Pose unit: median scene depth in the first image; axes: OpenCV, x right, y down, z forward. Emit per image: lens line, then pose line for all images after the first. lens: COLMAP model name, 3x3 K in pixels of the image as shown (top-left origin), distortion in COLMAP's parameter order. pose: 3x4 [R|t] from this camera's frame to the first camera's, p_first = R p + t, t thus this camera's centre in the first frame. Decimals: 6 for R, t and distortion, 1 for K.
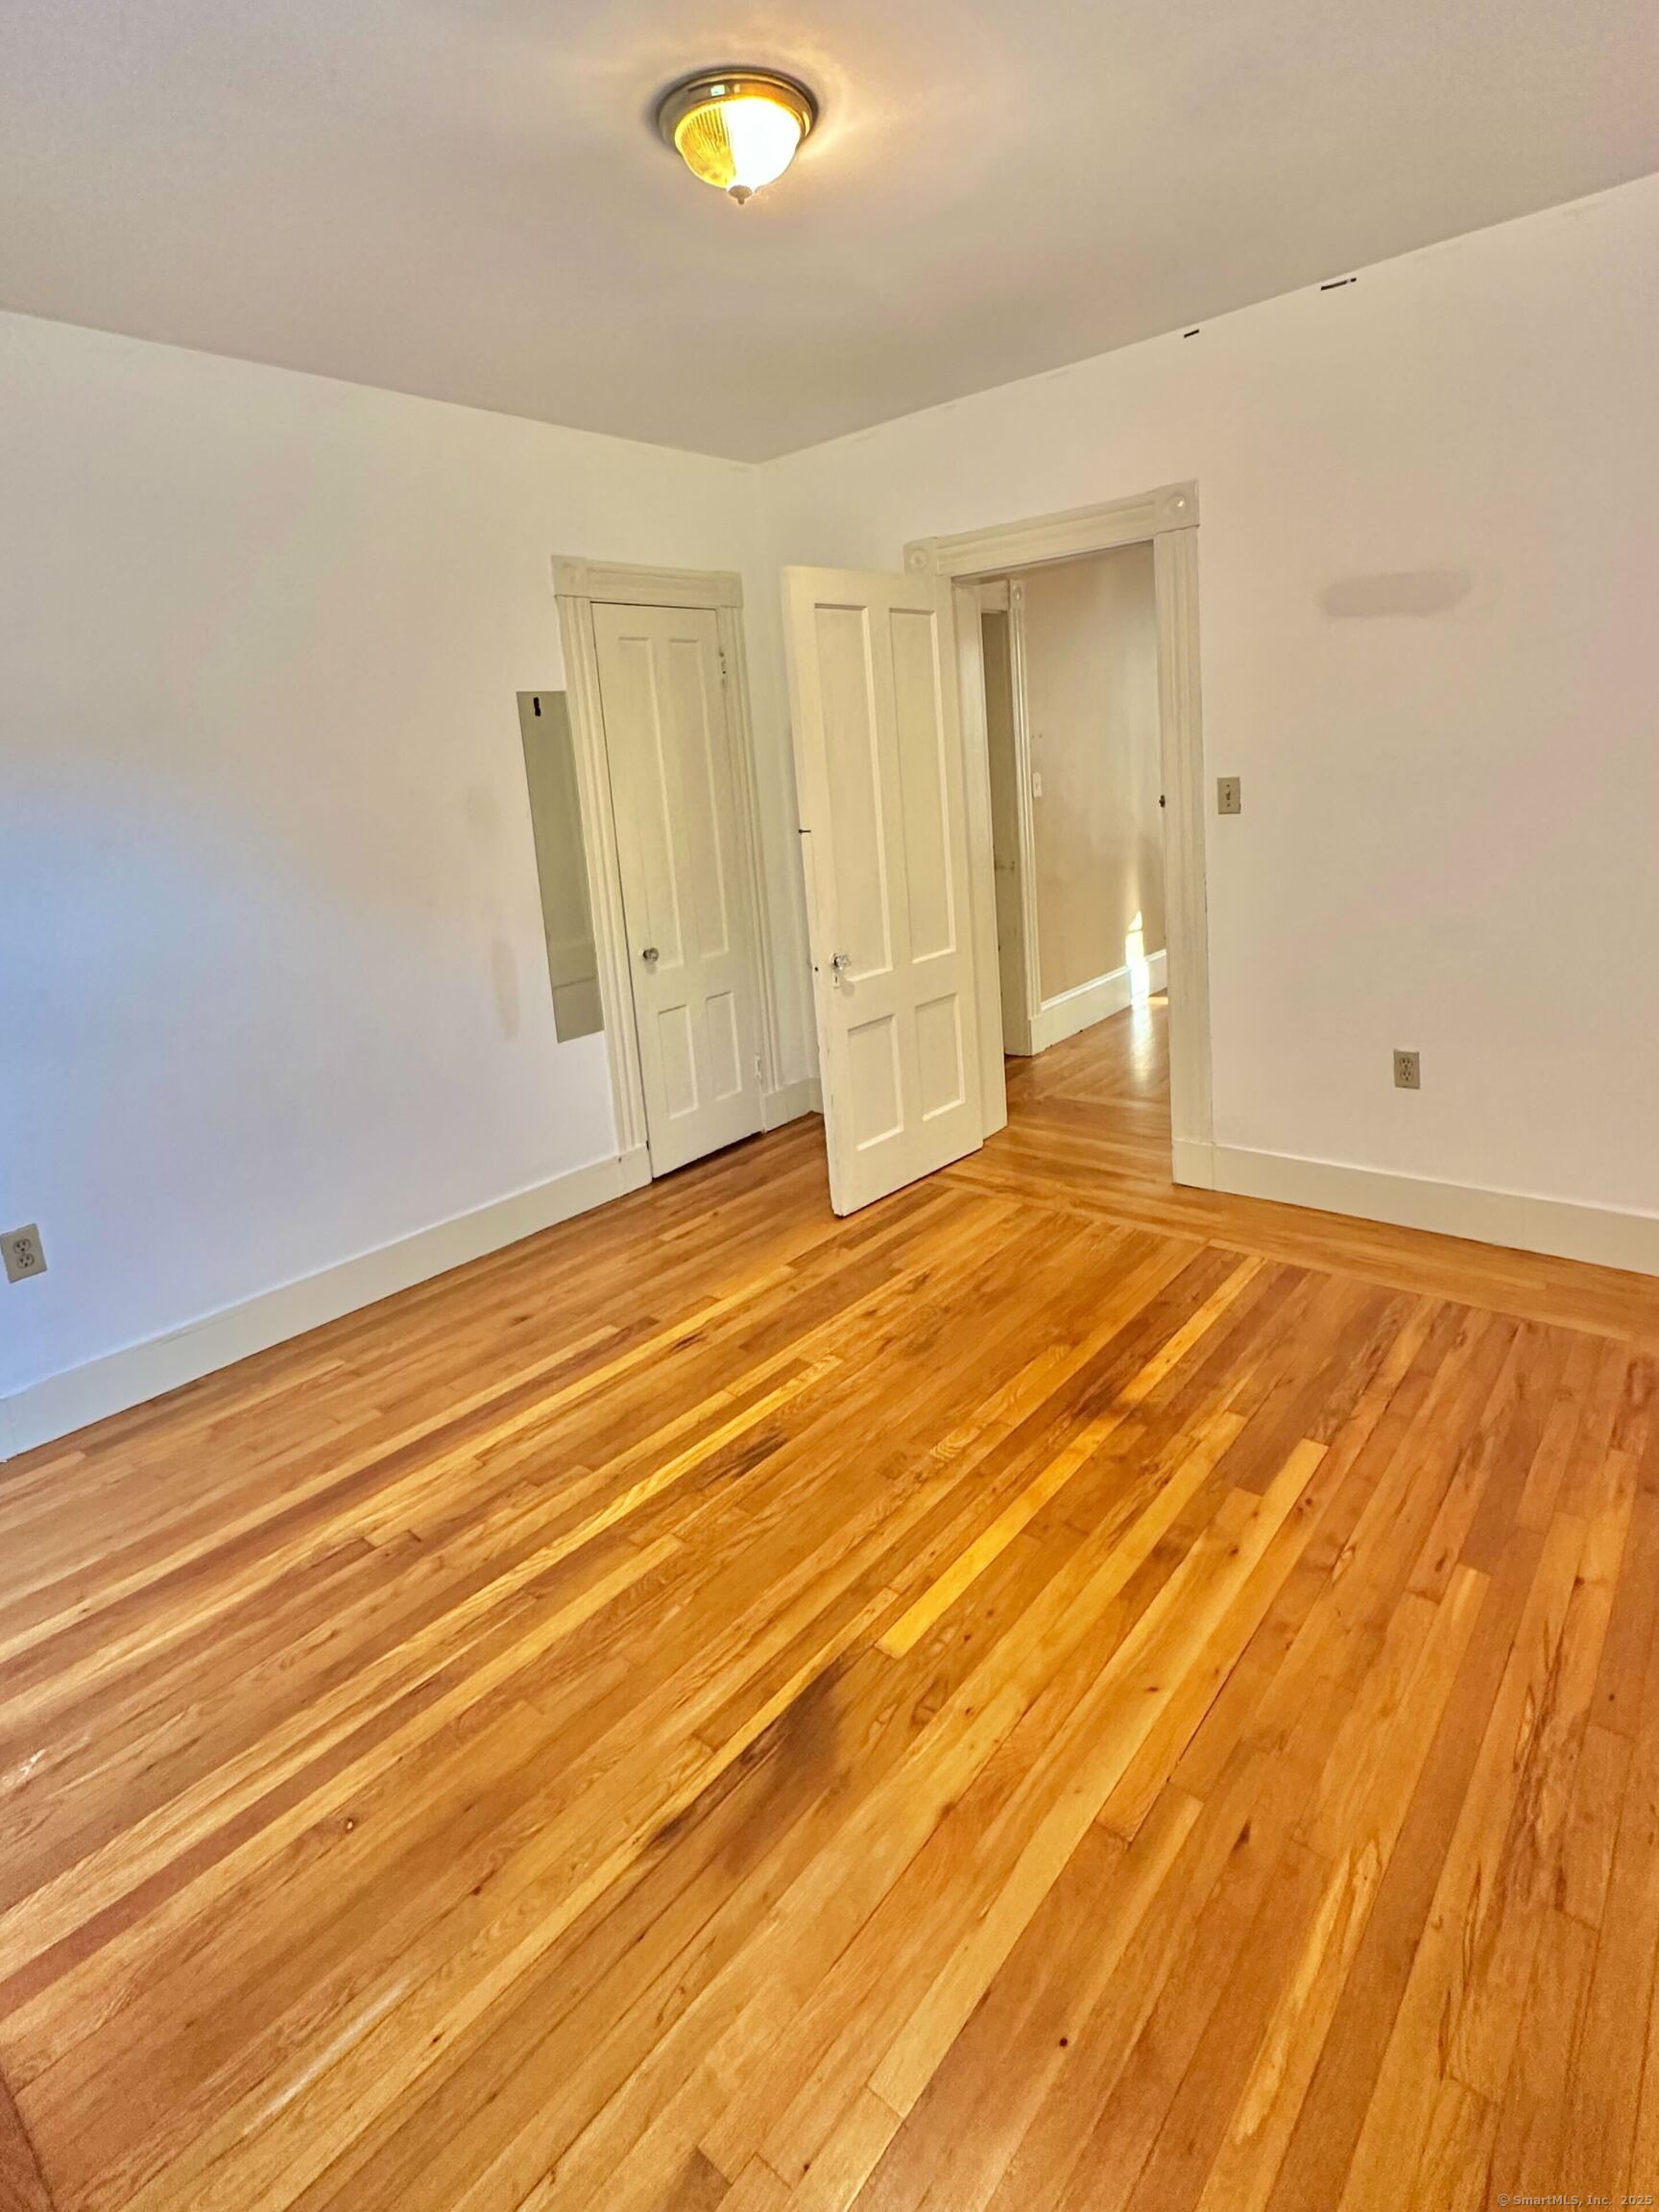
lens RADIAL K [[1012.6, 0, 829.5], [0, 1012.6, 1106.0], [0, 0, 1]] dist [0.000388, 0.000713]
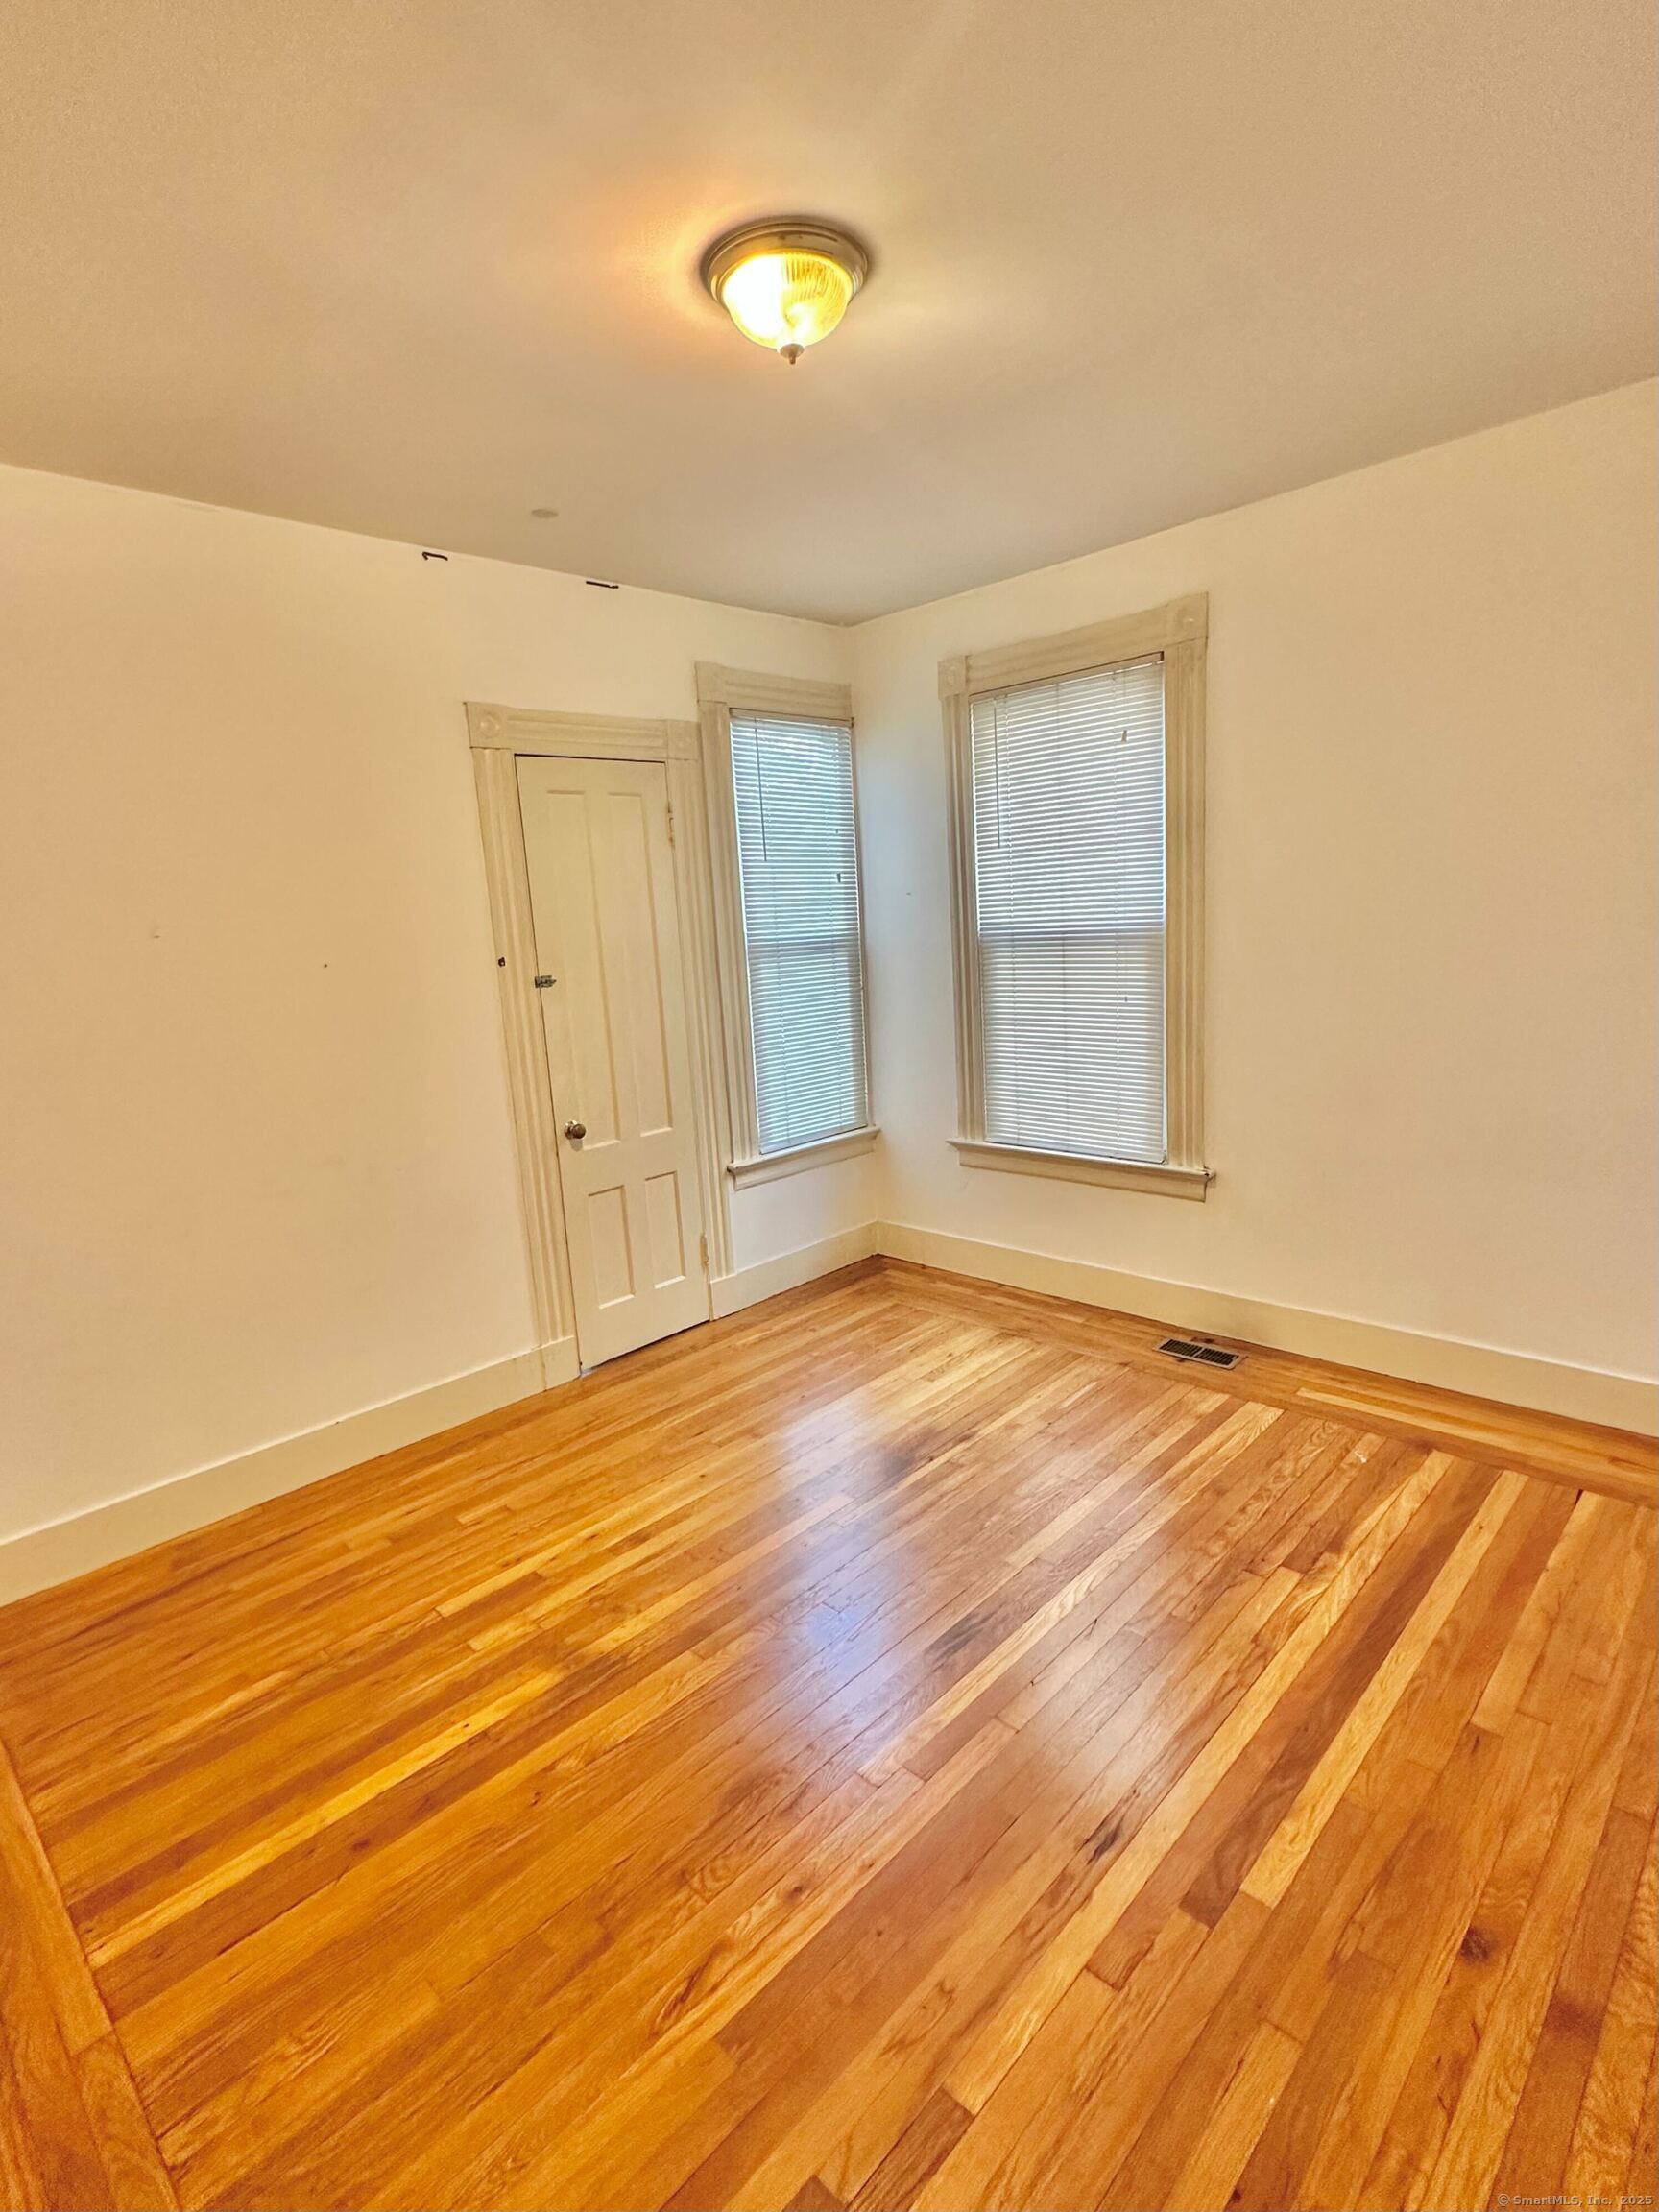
lens RADIAL K [[1012.6, 0, 829.5], [0, 1012.6, 1106.0], [0, 0, 1]] dist [0.000388, 0.000713]
pose [[-0.988528, 0.119330, 0.092593, -0.102114], [0.149602, 0.857969, 0.491435, -0.586918], [-0.020799, 0.499649, -0.865978, 1.581847]]
